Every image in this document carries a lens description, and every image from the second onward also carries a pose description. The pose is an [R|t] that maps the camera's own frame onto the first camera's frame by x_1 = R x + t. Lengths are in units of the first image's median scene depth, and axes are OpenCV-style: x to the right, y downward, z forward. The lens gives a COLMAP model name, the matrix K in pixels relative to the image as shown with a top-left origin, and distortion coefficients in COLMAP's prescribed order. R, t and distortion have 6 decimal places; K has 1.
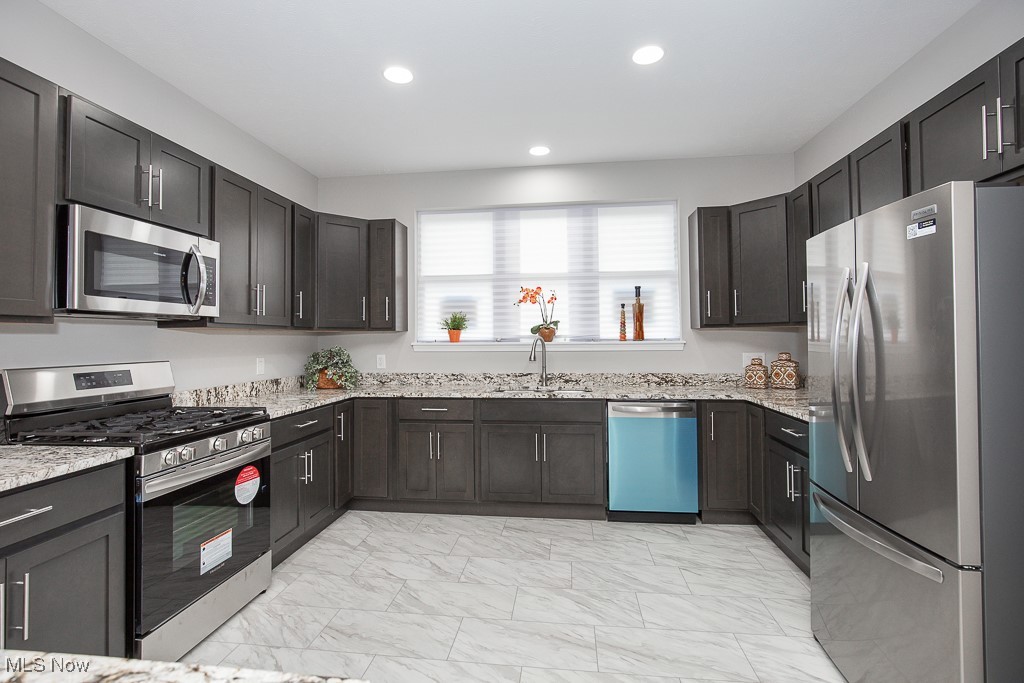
lens RADIAL K [[472.1, 0, 515.5], [0, 472.1, 336.0], [0, 0, 1]] dist [-0.009688, -0.000496]
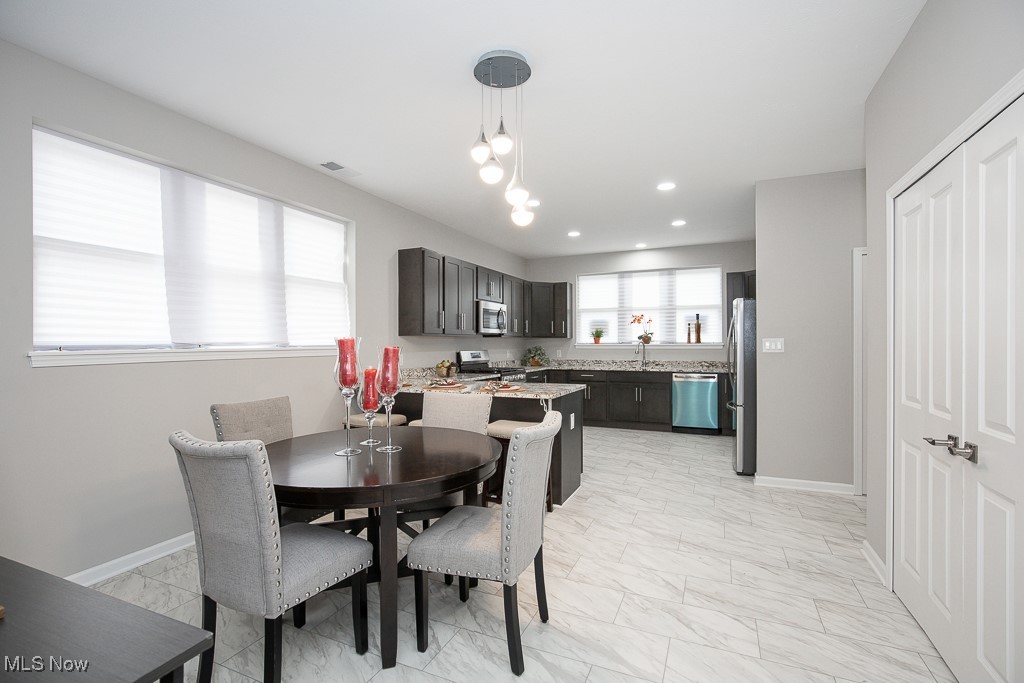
lens RADIAL K [[472.1, 0, 515.6], [0, 472.1, 343.7], [0, 0, 1]] dist [-0.009688, -0.000496]
pose [[0.957309, 0.004703, -0.289030, 0.112062], [-0.002332, 0.999961, 0.008548, -0.003283], [0.289059, -0.007509, 0.957282, -0.955545]]
